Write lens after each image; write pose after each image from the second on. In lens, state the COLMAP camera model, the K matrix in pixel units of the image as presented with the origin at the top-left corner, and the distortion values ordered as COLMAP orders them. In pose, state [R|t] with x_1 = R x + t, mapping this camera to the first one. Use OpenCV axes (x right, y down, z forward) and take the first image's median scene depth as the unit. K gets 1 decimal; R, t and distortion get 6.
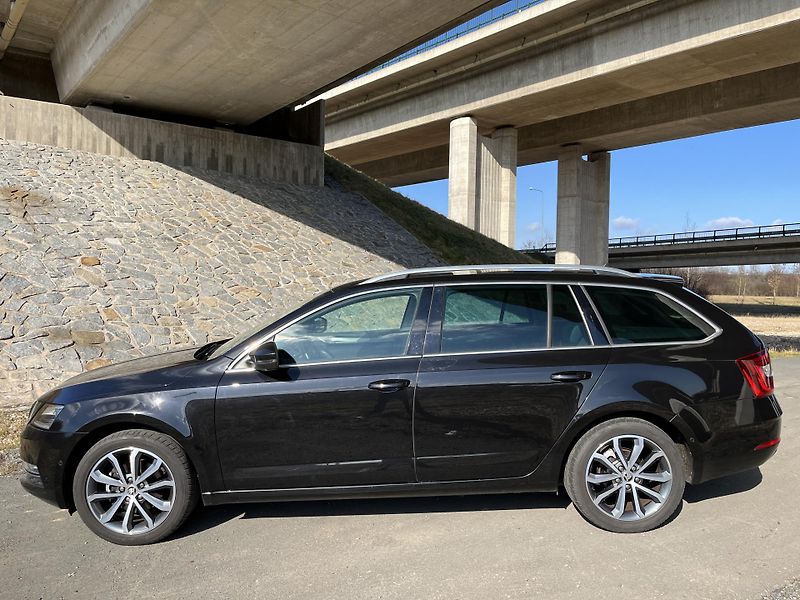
lens RADIAL K [[604.7, 0, 400.8], [0, 604.7, 299.2], [0, 0, 1]] dist [0.069533, -0.100583]
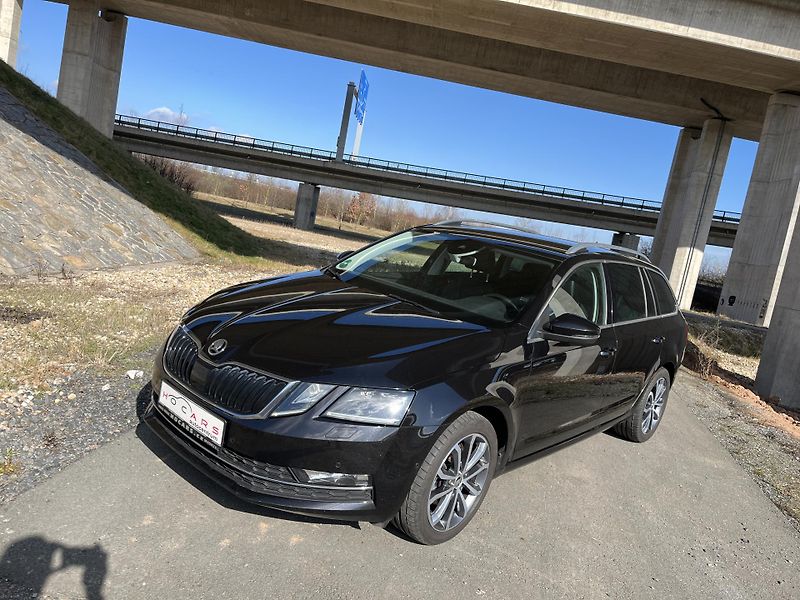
lens RADIAL K [[604.7, 0, 396.6], [0, 604.7, 300.9], [0, 0, 1]] dist [0.069533, -0.100583]
pose [[0.656965, 0.023701, 0.753548, -0.182943], [-0.167925, 0.978997, 0.115610, -0.002970], [-0.734981, -0.202492, 0.647147, 0.089961]]
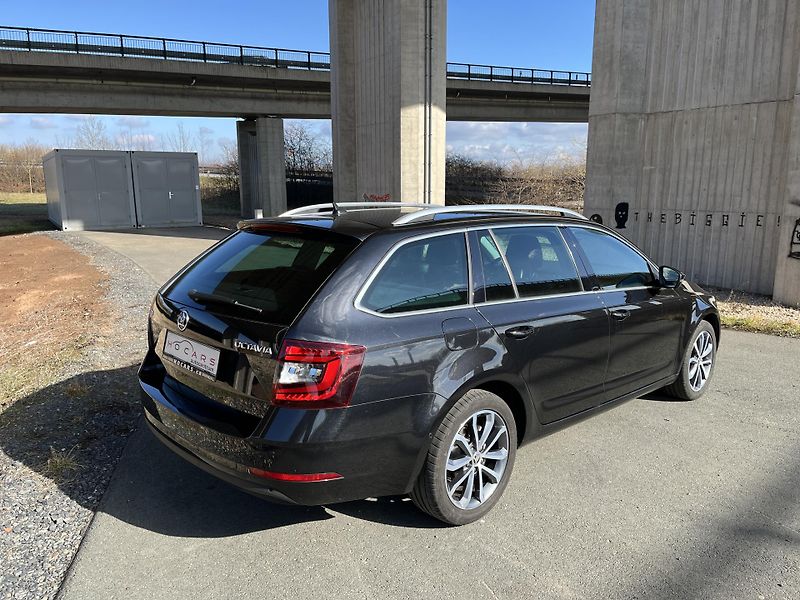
lens RADIAL K [[604.7, 0, 402.5], [0, 604.7, 302.9], [0, 0, 1]] dist [0.069533, -0.100583]
pose [[0.092793, -0.211042, 0.973062, 1.050554], [0.013130, 0.977453, 0.210743, -0.013576], [-0.995599, -0.006779, 0.093471, 0.696523]]
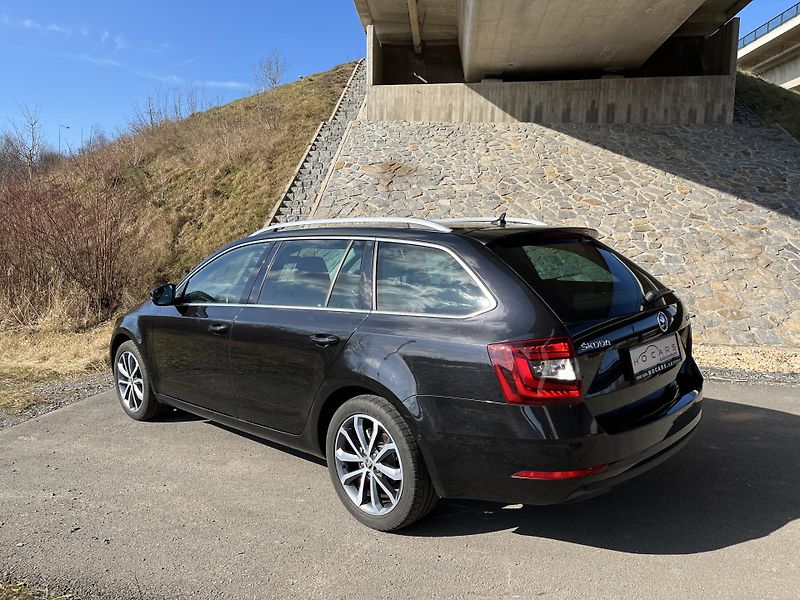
lens RADIAL K [[604.7, 0, 399.1], [0, 604.7, 298.9], [0, 0, 1]] dist [0.069533, -0.100583]
pose [[0.706812, 0.072788, -0.703646, 0.159792], [-0.022498, 0.996502, 0.080483, -0.001733], [0.707043, -0.041056, 0.705978, 0.070348]]
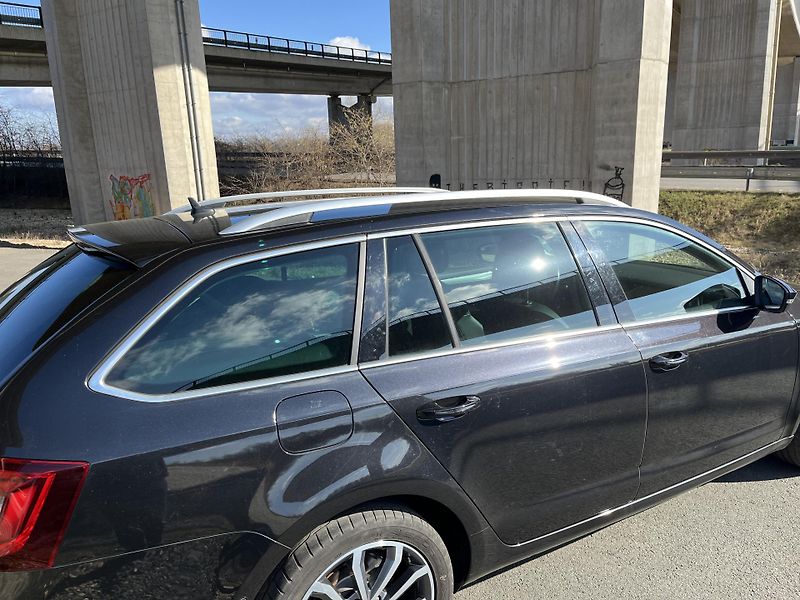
lens RADIAL K [[604.7, 0, 404.2], [0, 604.7, 300.1], [0, 0, 1]] dist [0.069533, -0.100583]
pose [[-0.342372, -0.229095, 0.911206, 1.130390], [0.035217, 0.966007, 0.256105, -0.014618], [-0.938904, 0.119773, -0.322666, 0.780624]]
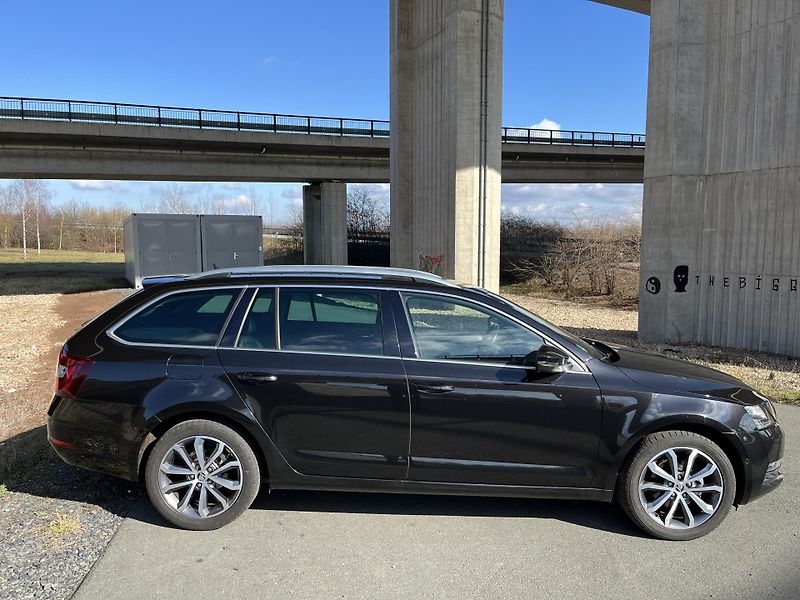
lens RADIAL K [[604.7, 0, 400.7], [0, 604.7, 302.5], [0, 0, 1]] dist [0.069533, -0.100583]
pose [[0.198285, -0.114399, 0.973445, 1.056191], [0.014174, 0.993396, 0.113857, -0.015669], [-0.980042, -0.008779, 0.198597, 0.681459]]
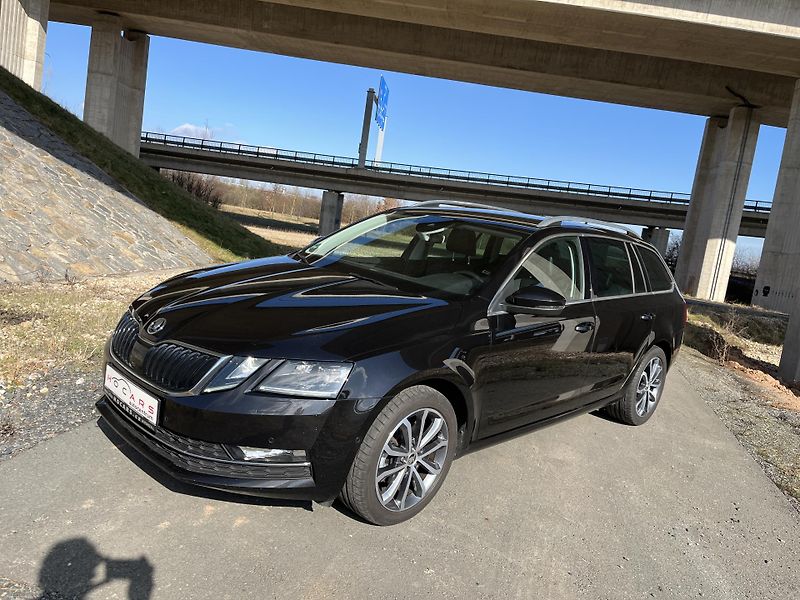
lens RADIAL K [[604.7, 0, 400.8], [0, 604.7, 300.9], [0, 0, 1]] dist [0.069533, -0.100583]
pose [[0.689943, 0.006675, 0.723833, -0.166773], [-0.128107, 0.985299, 0.113022, 0.002077], [-0.712438, -0.170707, 0.680655, 0.078318]]
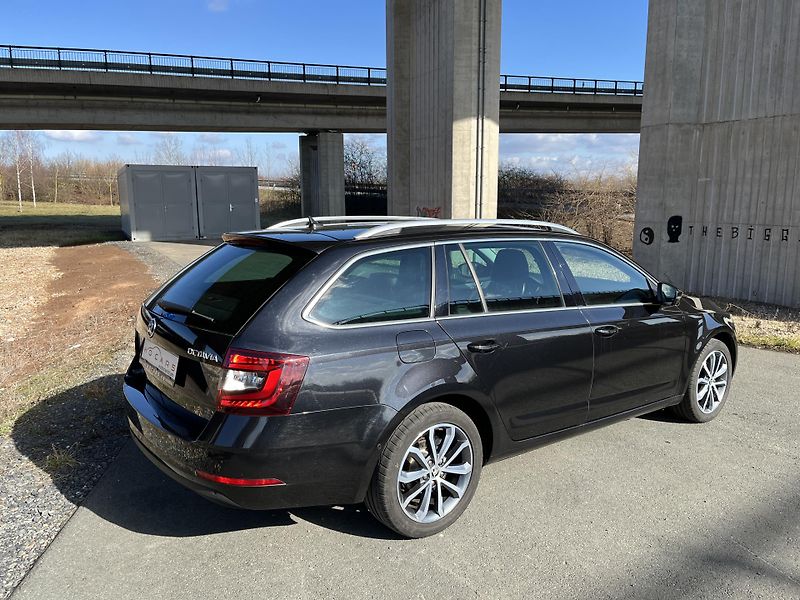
lens RADIAL K [[604.7, 0, 403.0], [0, 604.7, 301.6], [0, 0, 1]] dist [0.069533, -0.100583]
pose [[0.194885, -0.187473, 0.962743, 1.051654], [0.015820, 0.982036, 0.188028, -0.013860], [-0.980699, -0.021414, 0.194350, 0.674385]]
